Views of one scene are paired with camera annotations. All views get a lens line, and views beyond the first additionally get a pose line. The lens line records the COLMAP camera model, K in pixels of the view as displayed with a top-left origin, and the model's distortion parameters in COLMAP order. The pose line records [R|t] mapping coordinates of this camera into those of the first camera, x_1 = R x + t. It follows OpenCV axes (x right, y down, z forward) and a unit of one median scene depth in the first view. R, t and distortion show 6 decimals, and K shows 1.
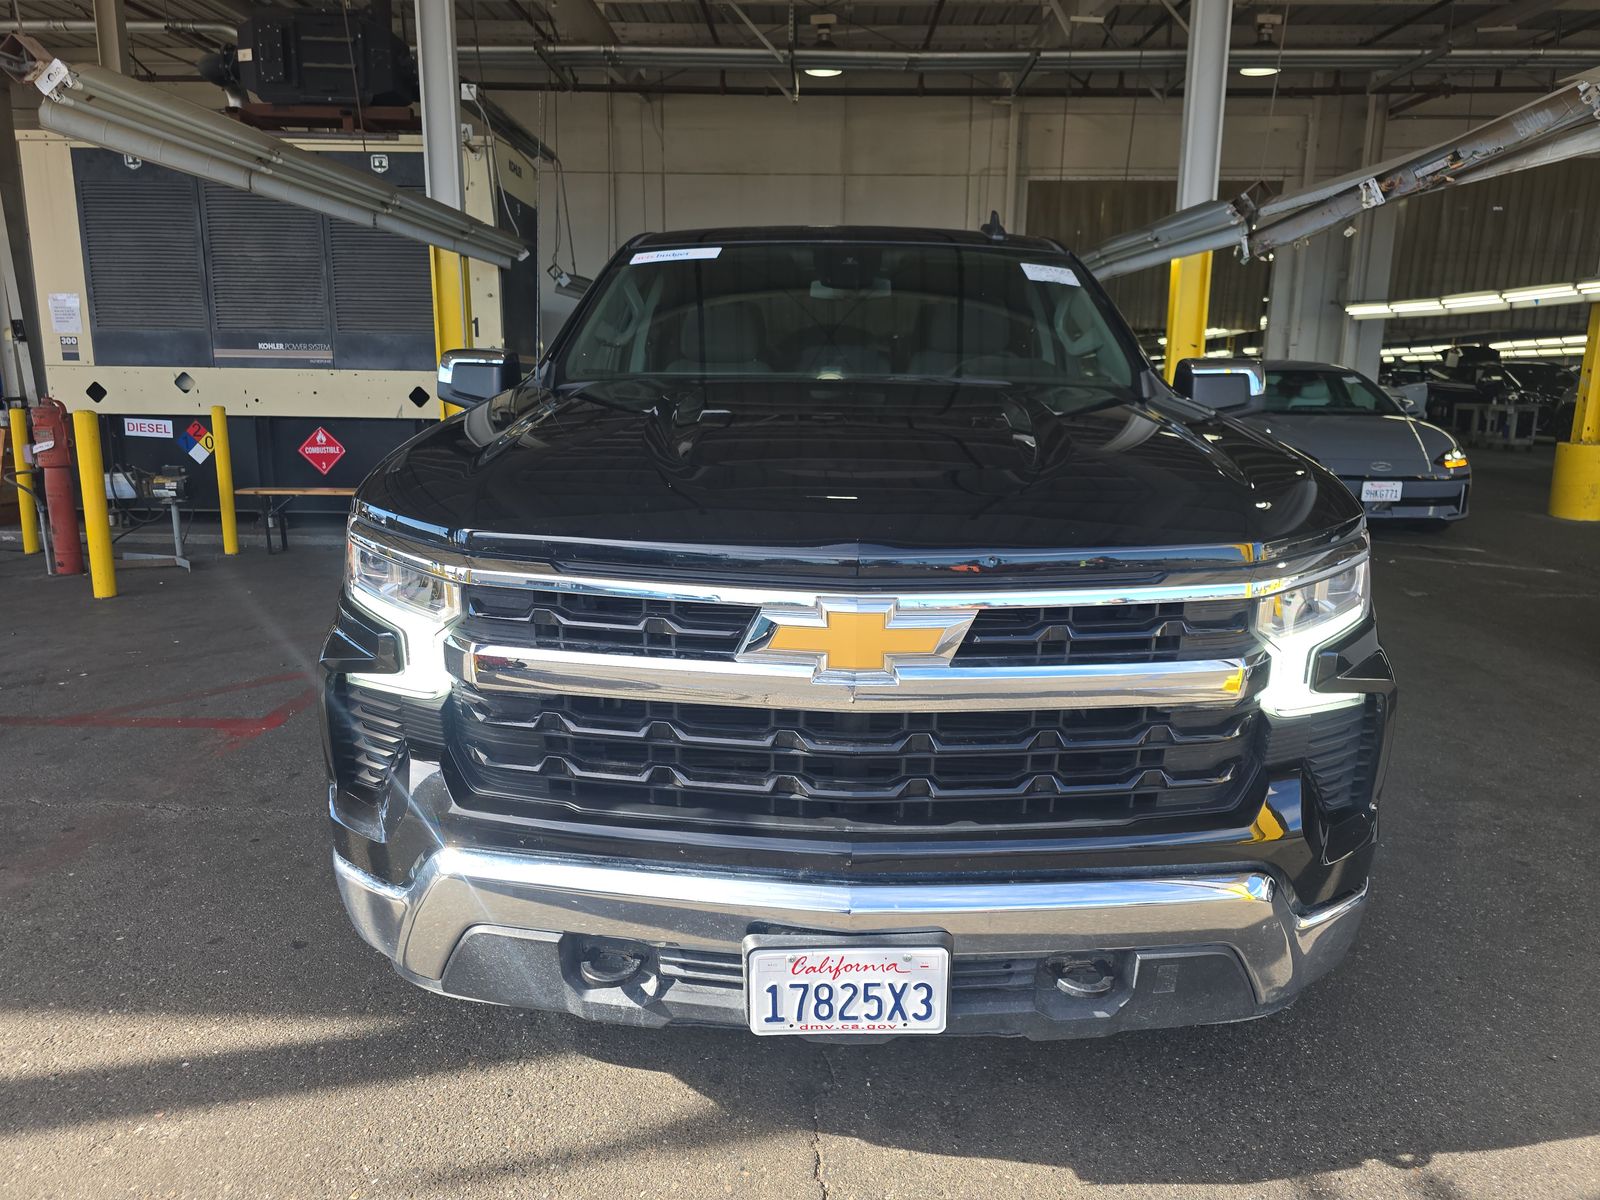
lens RADIAL K [[1076.1, 0, 766.3], [0, 1076.1, 599.8], [0, 0, 1]] dist [0.007928, -0.006441]
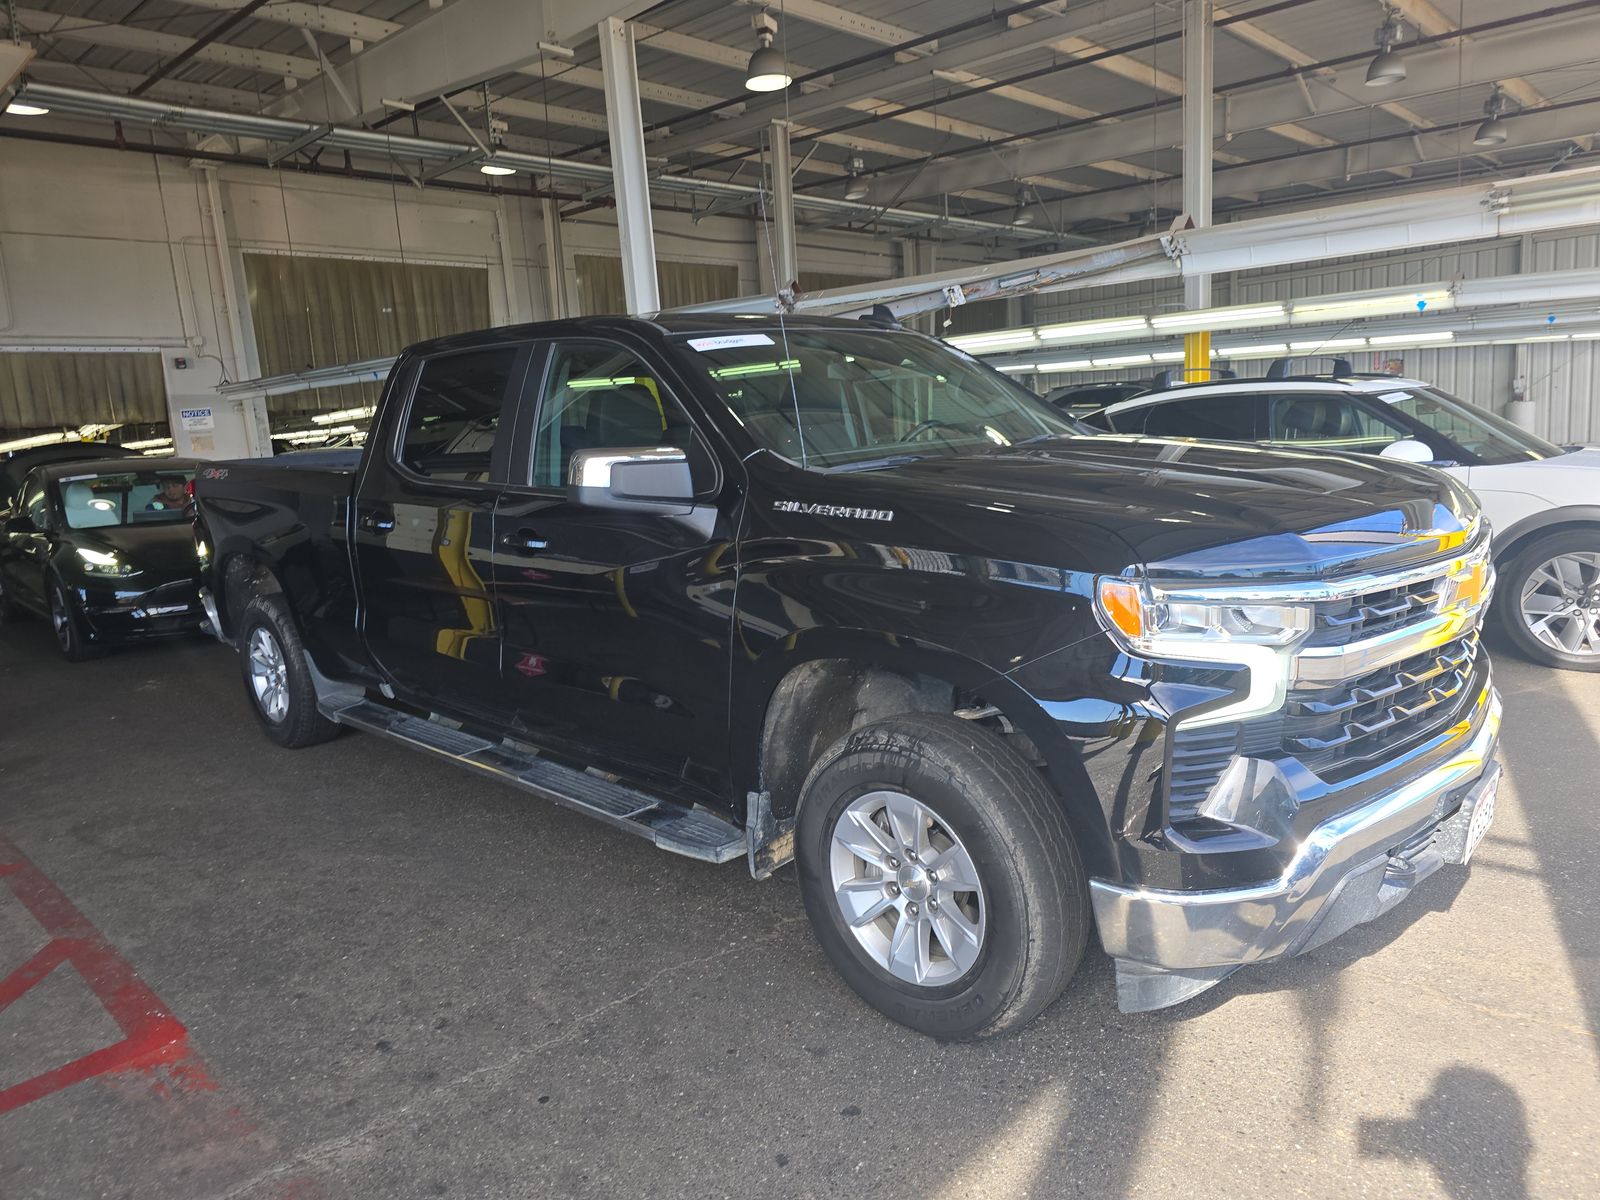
lens RADIAL K [[1086.7, 0, 800.0], [0, 1086.7, 600.0], [0, 0, 1]] dist [0.005763, -0.000344]
pose [[0.660269, -0.172136, 0.731036, -0.184124], [0.221482, 0.974719, 0.029474, -0.021710], [-0.717628, 0.142451, 0.681702, 0.065935]]
